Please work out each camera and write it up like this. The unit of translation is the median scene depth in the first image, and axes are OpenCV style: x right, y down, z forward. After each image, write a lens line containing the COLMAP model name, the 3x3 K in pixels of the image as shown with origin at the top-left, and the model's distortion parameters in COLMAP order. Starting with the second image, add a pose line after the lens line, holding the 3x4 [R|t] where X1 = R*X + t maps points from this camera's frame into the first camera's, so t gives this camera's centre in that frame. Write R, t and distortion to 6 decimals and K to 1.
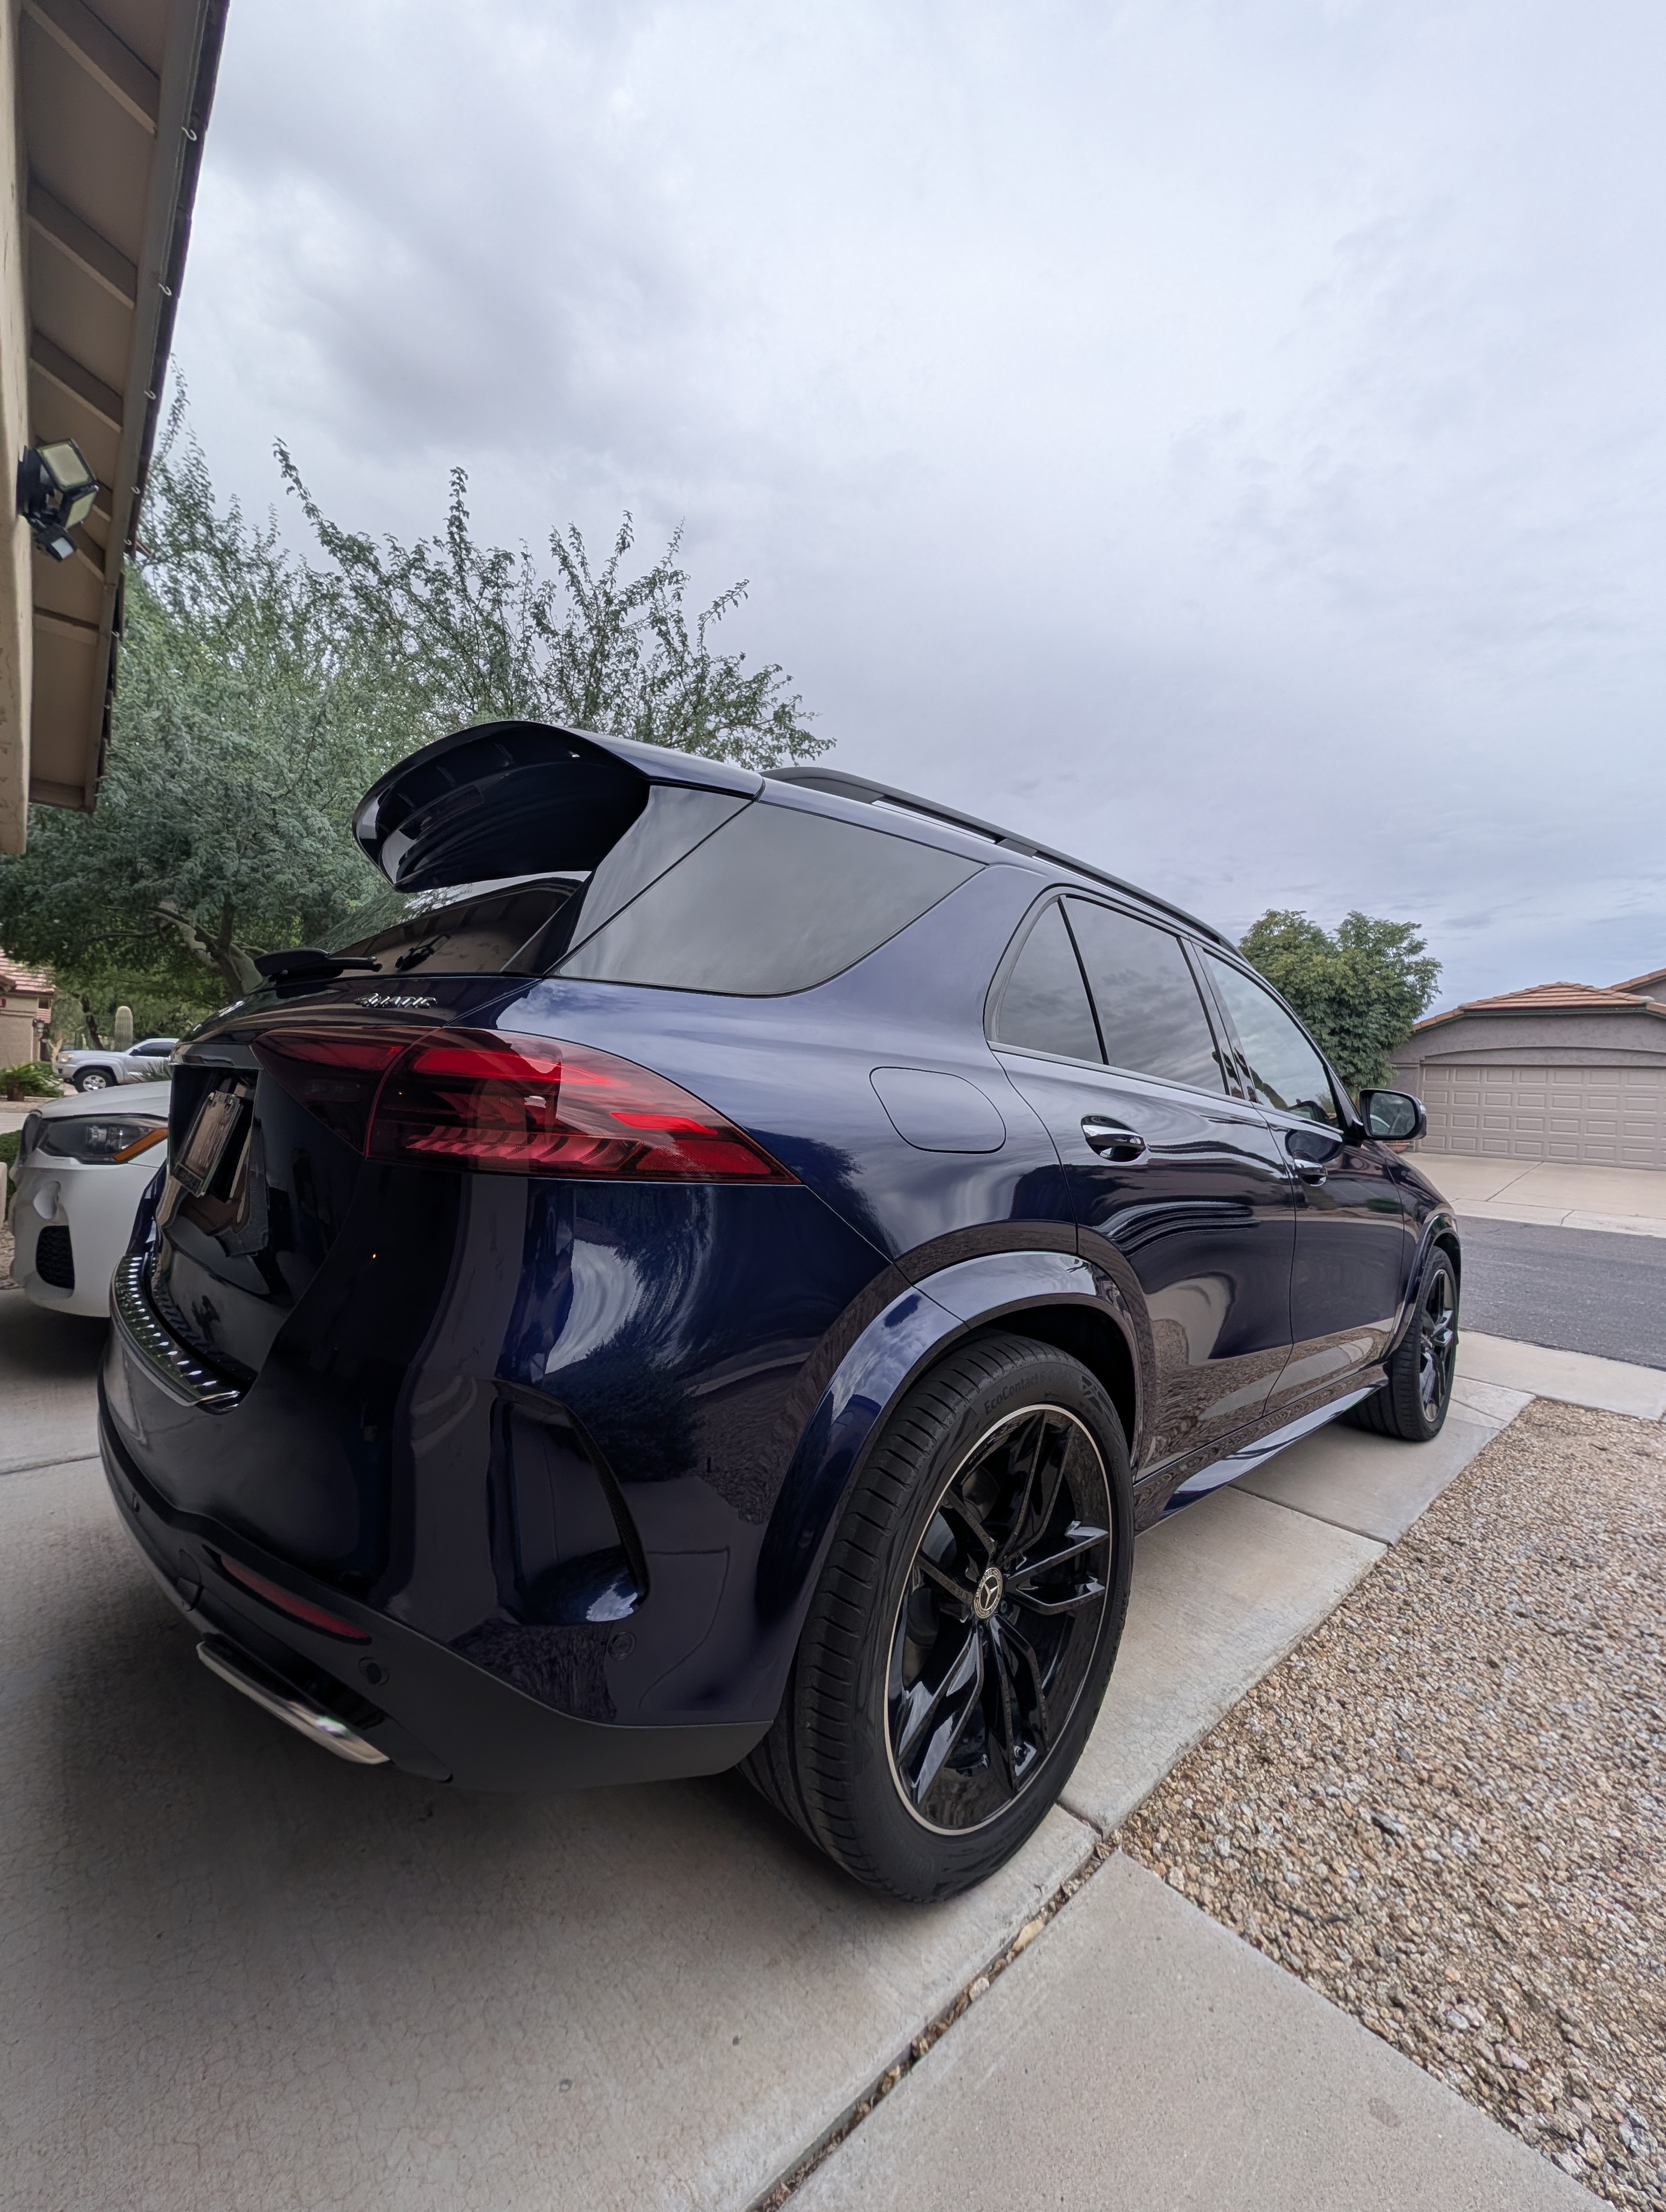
lens RADIAL K [[848.0, 0, 833.0], [0, 848.0, 1106.0], [0, 0, 1]] dist [-0.002558, 0.000227]
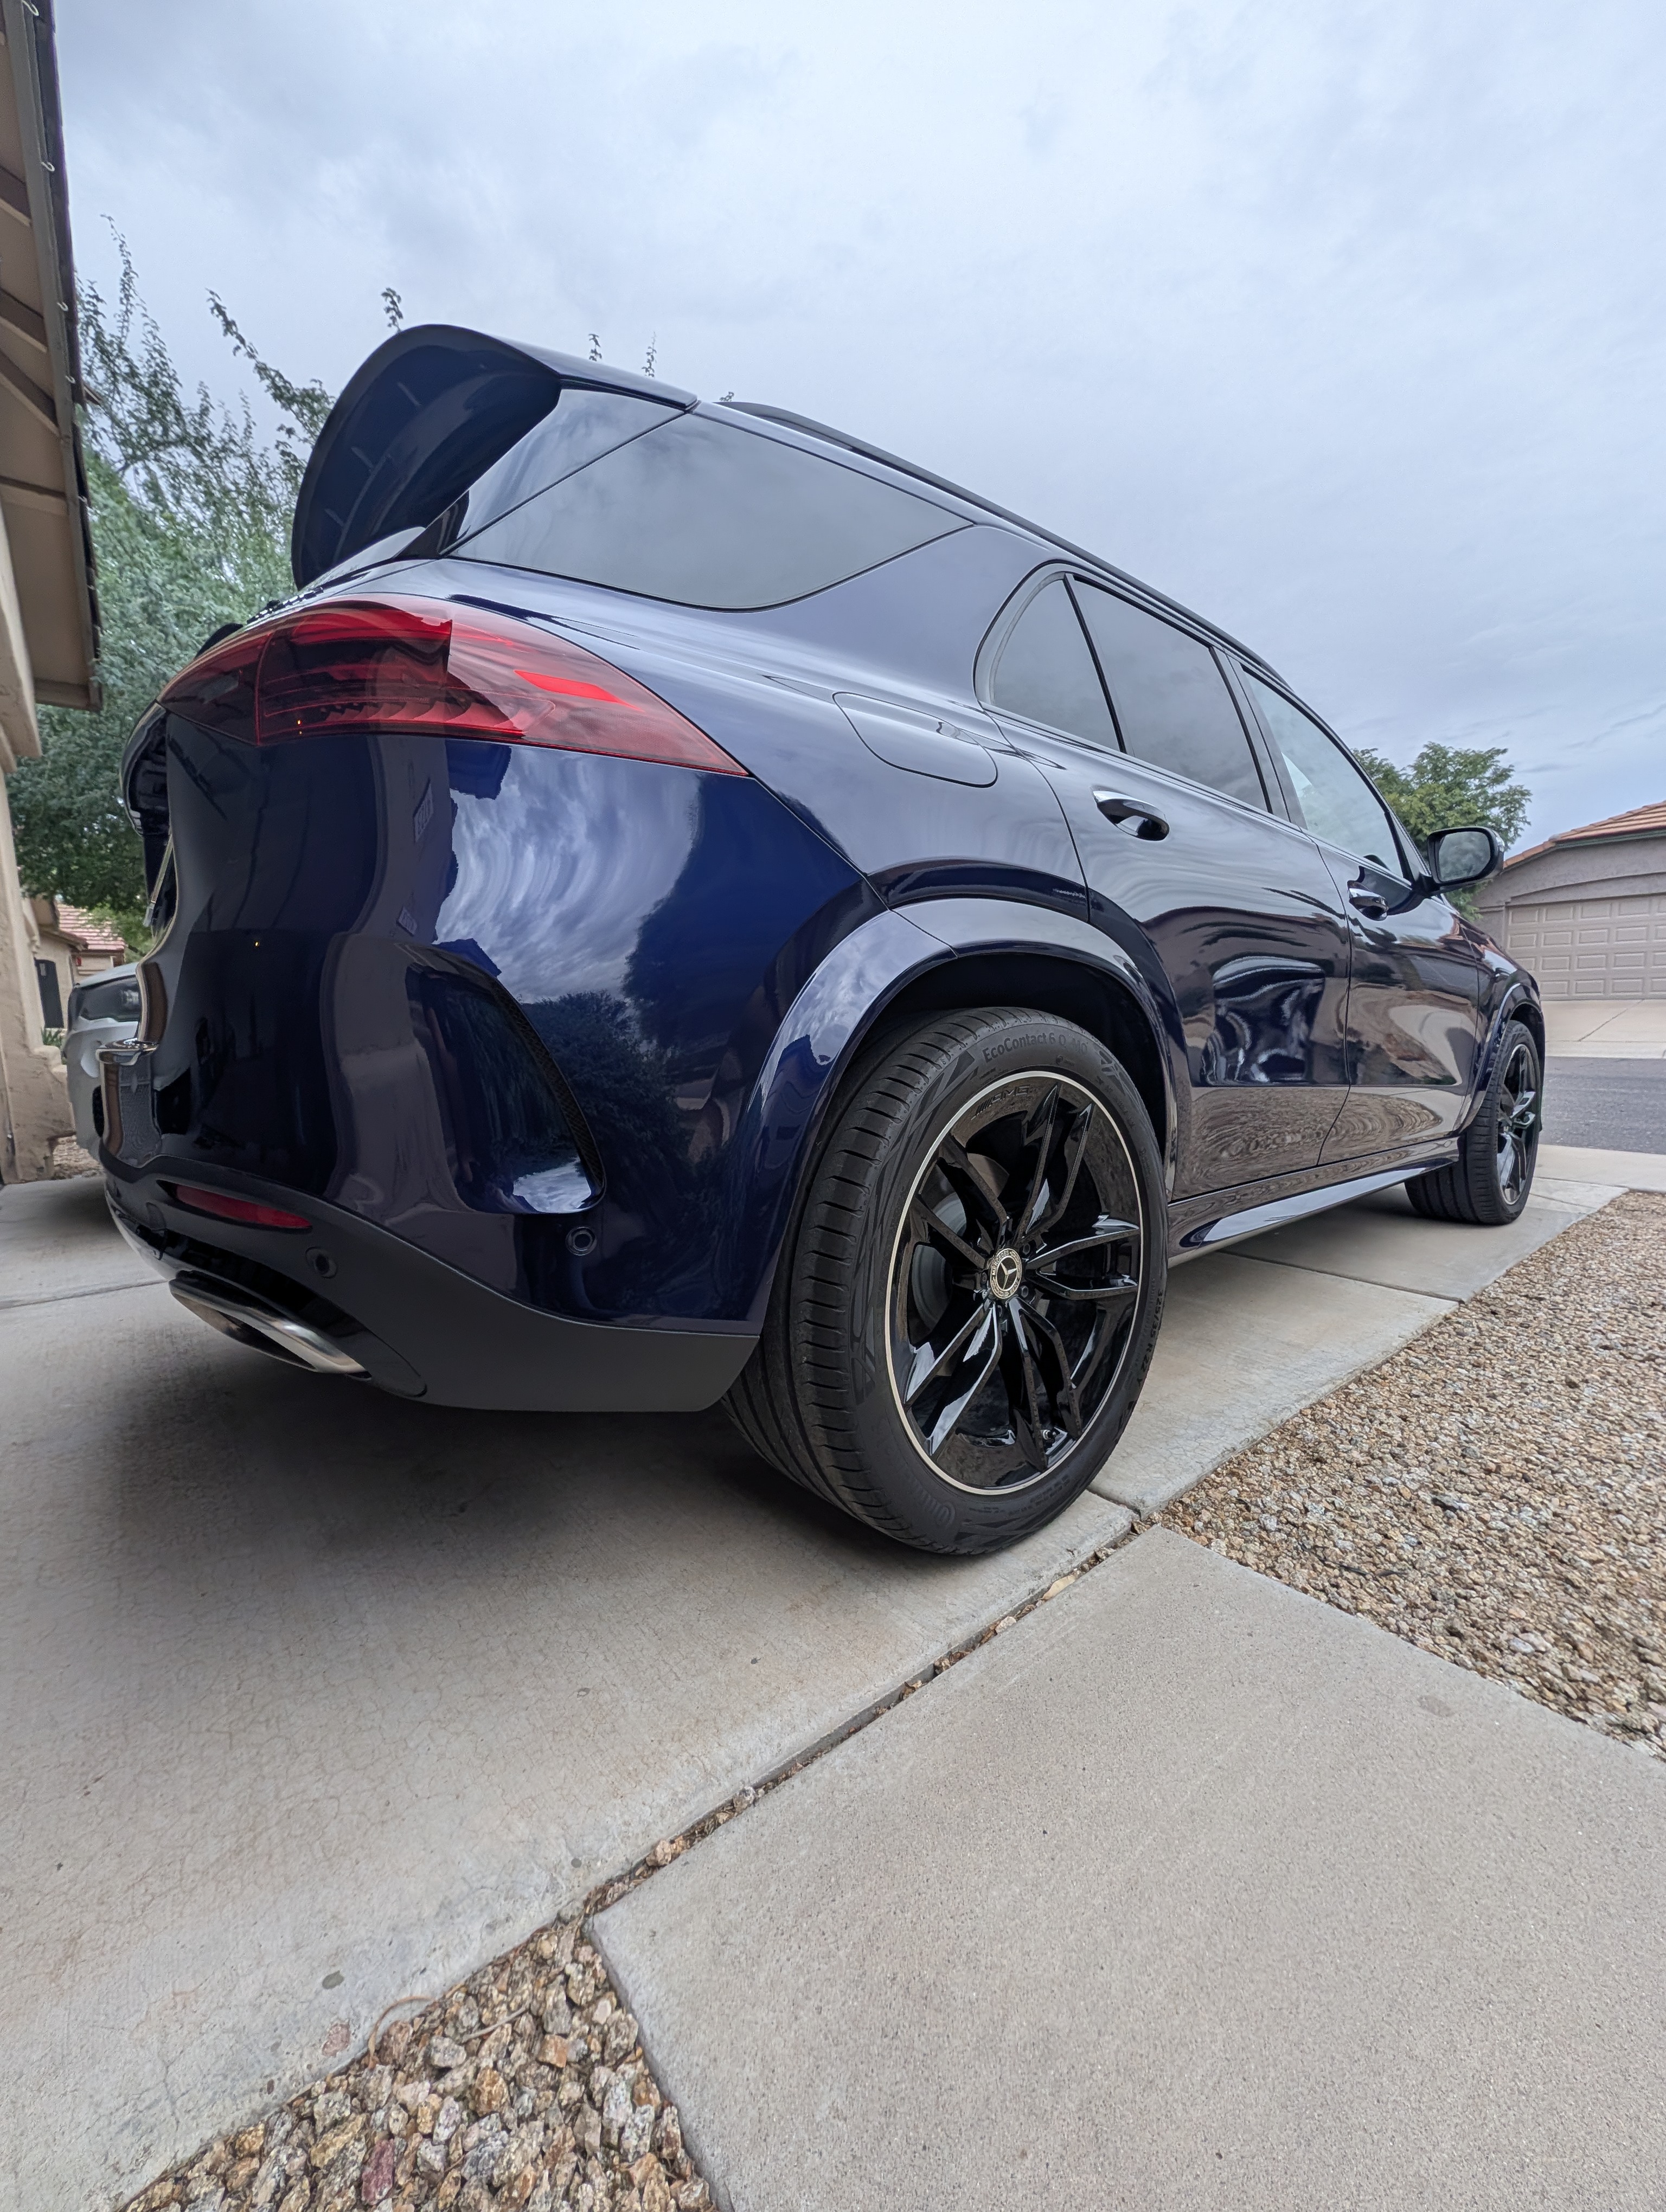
lens RADIAL K [[848.0, 0, 833.0], [0, 848.0, 1106.0], [0, 0, 1]] dist [-0.002558, 0.000227]
pose [[0.995151, -0.069217, -0.069879, 0.073722], [0.075967, 0.992176, 0.099074, 0.295484], [0.062475, -0.103902, 0.992623, 0.069410]]
